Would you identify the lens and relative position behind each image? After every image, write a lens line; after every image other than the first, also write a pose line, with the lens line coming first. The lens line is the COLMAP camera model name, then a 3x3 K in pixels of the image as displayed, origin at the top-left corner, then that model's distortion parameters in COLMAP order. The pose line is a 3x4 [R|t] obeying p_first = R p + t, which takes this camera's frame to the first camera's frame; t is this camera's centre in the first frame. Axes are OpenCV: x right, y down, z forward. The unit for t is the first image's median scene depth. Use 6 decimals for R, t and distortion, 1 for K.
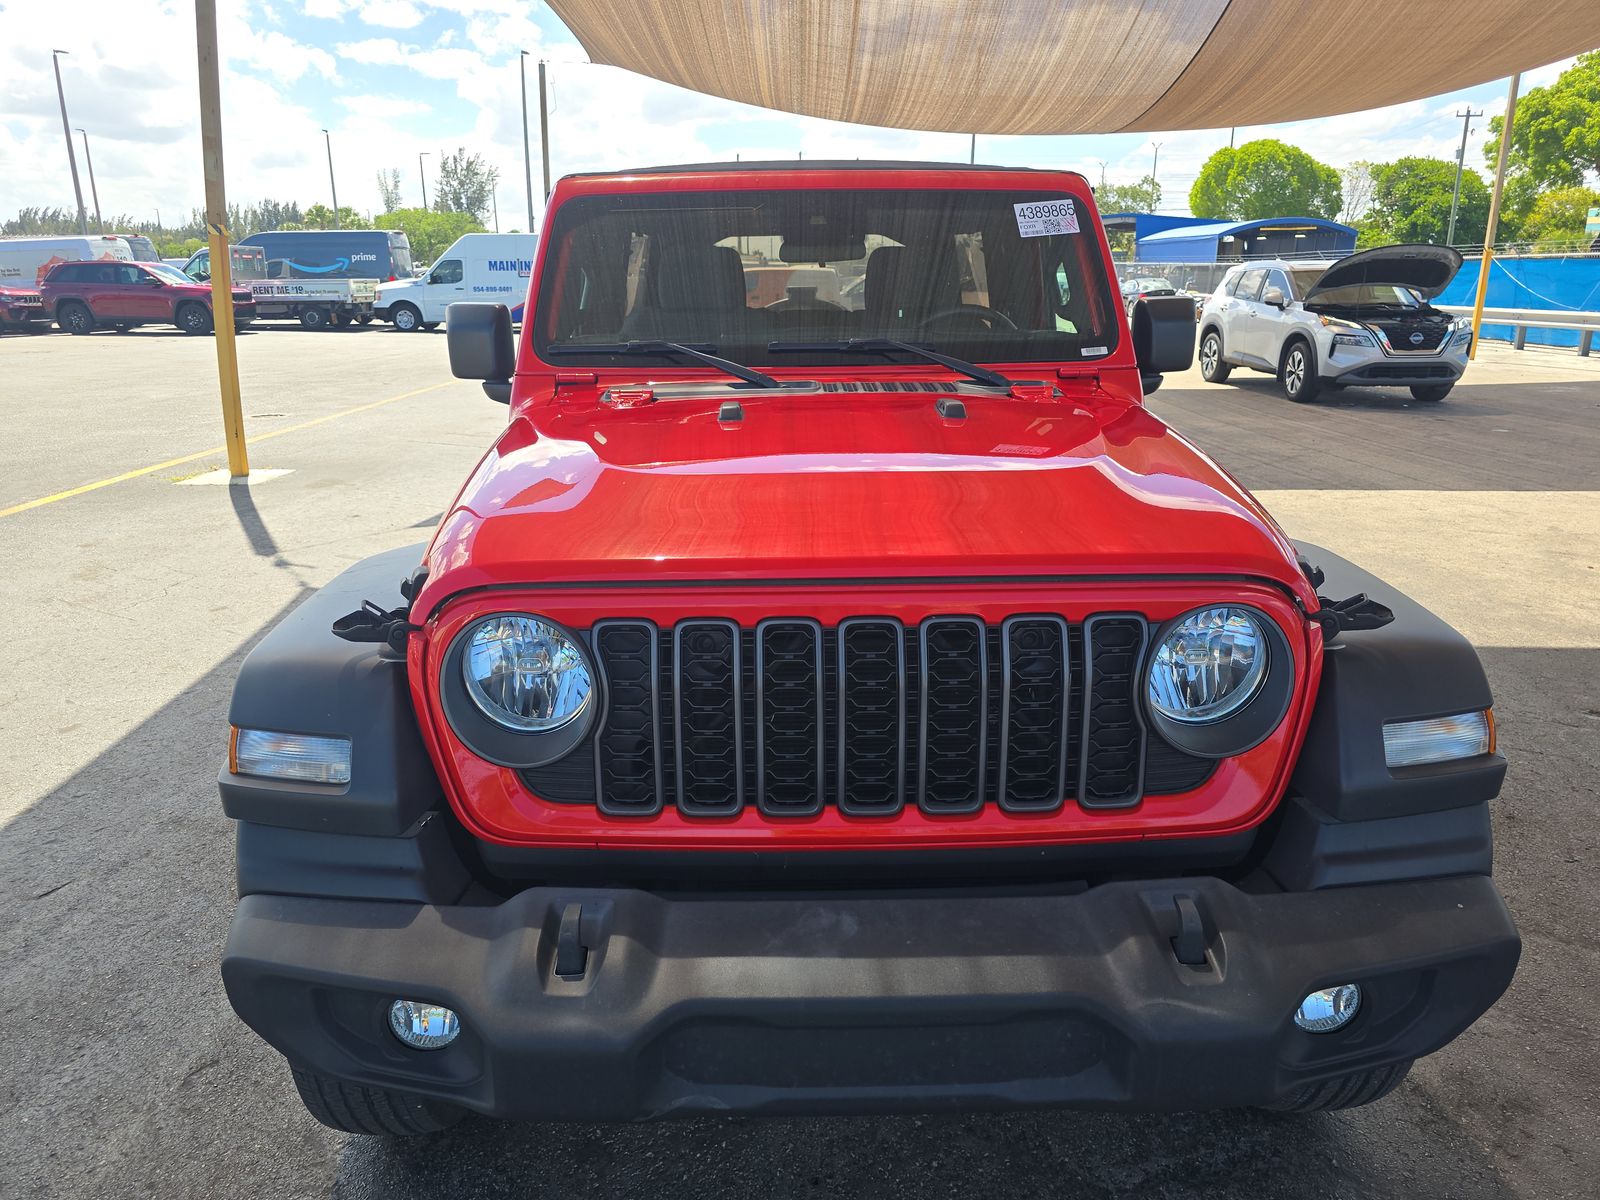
lens RADIAL K [[1065.0, 0, 807.6], [0, 1065.0, 598.2], [0, 0, 1]] dist [0.060259, -0.045778]
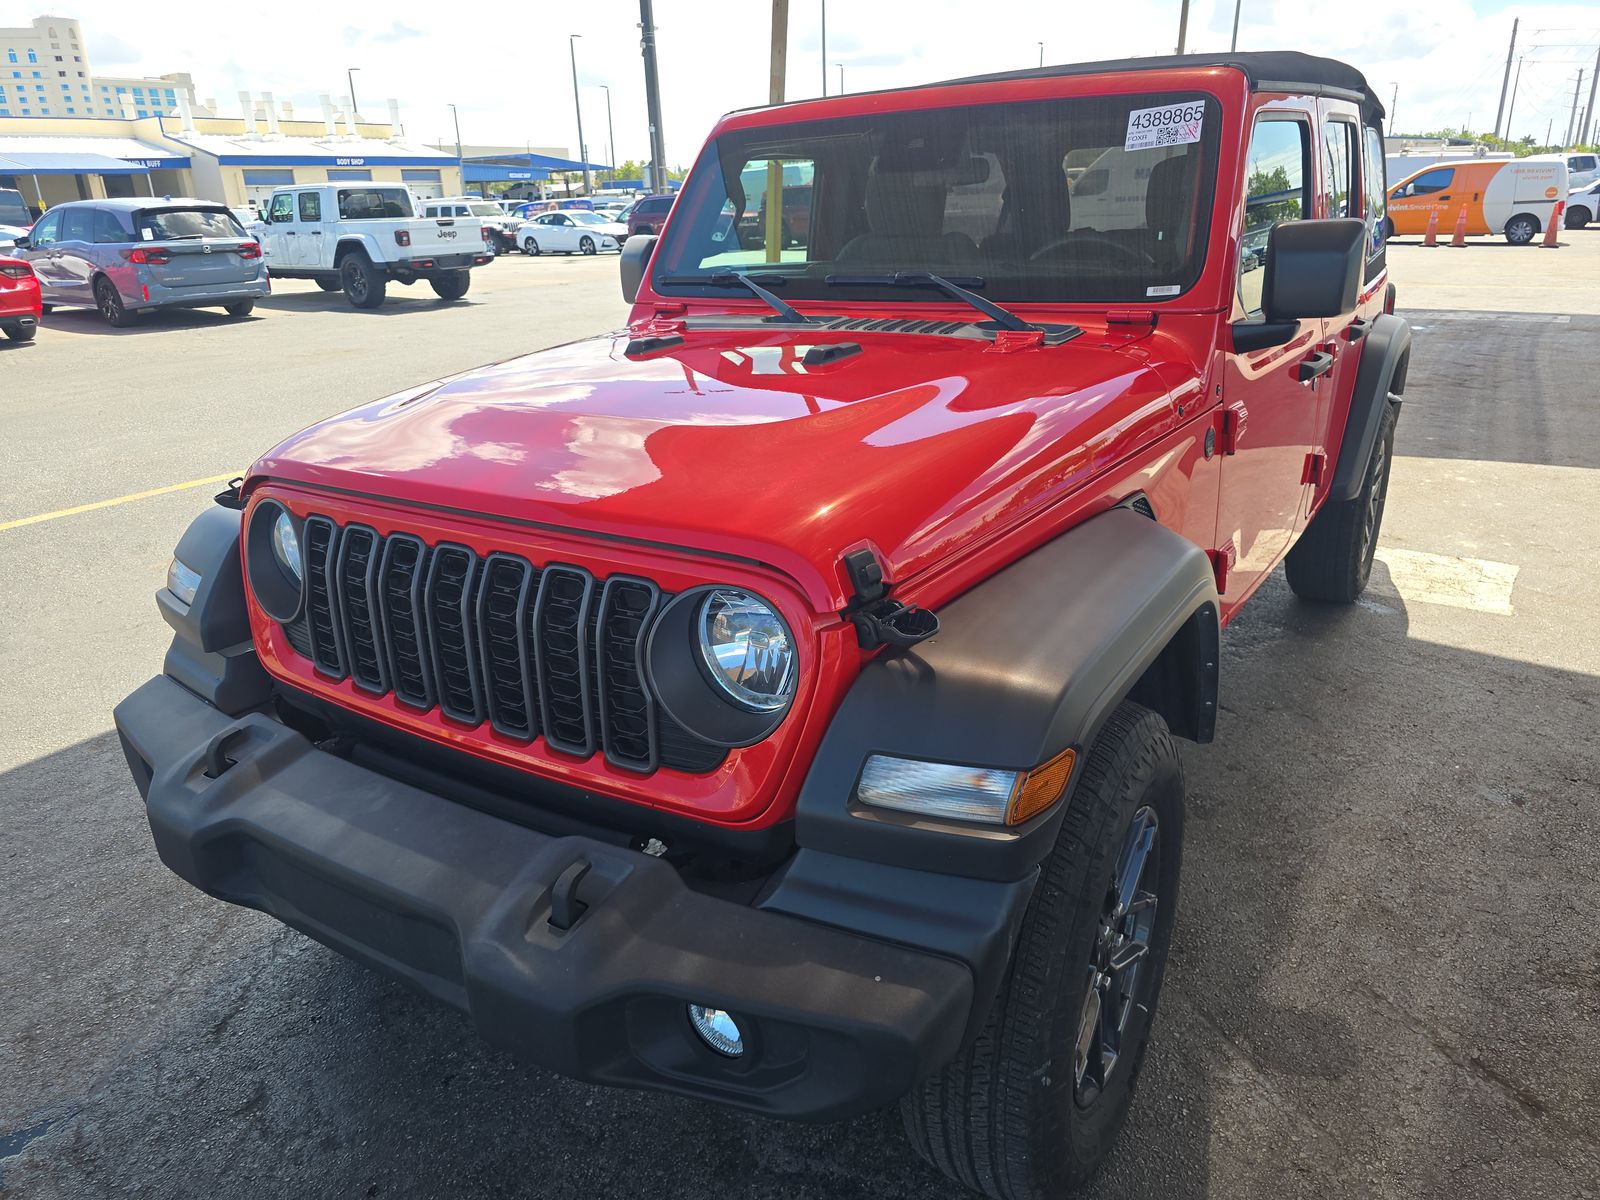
lens RADIAL K [[1073.7, 0, 803.3], [0, 1073.7, 589.2], [0, 0, 1]] dist [0.058174, -0.072309]
pose [[0.823324, 0.170150, -0.541467, 0.574512], [-0.132006, 0.985251, 0.108883, -0.062210], [0.552007, -0.018169, 0.833641, 0.157351]]
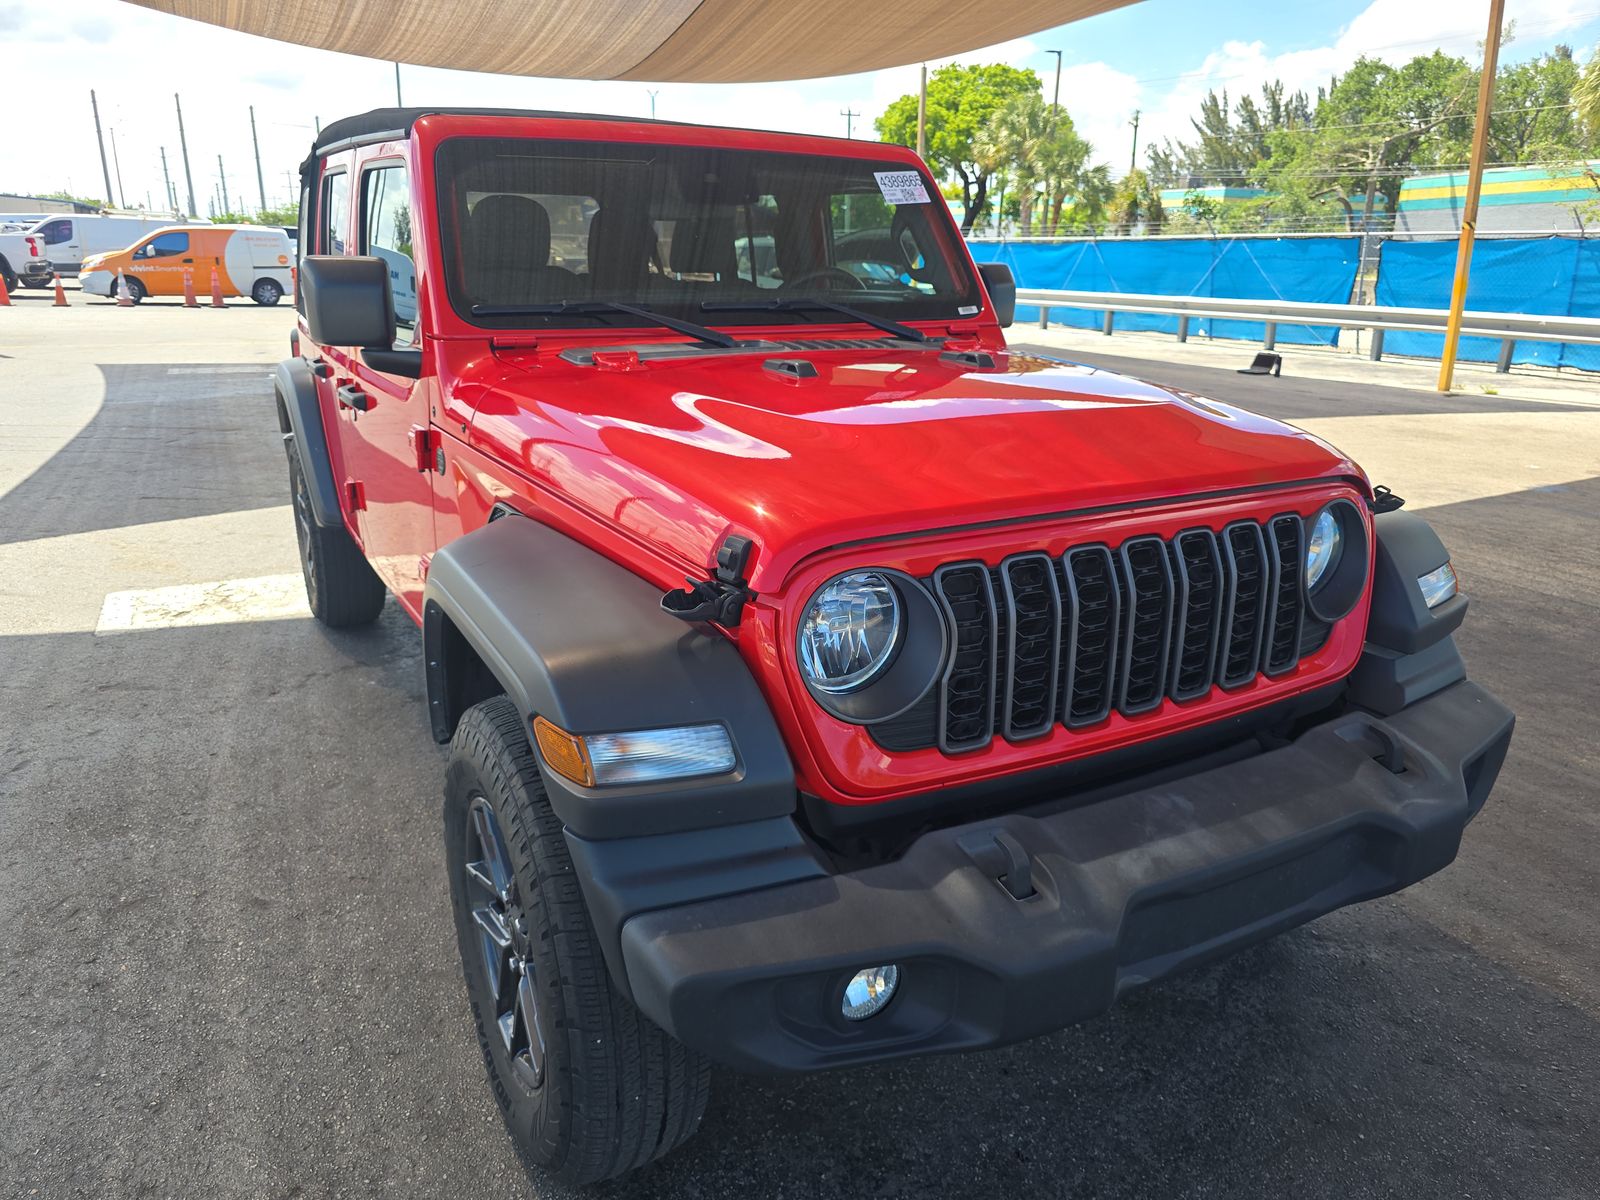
lens RADIAL K [[1065.0, 0, 807.6], [0, 1065.0, 598.2], [0, 0, 1]] dist [0.060259, -0.045778]
pose [[0.886401, -0.125706, 0.445523, -0.451055], [0.114342, 0.992057, 0.052422, -0.010443], [-0.448574, 0.004475, 0.893735, 0.083758]]
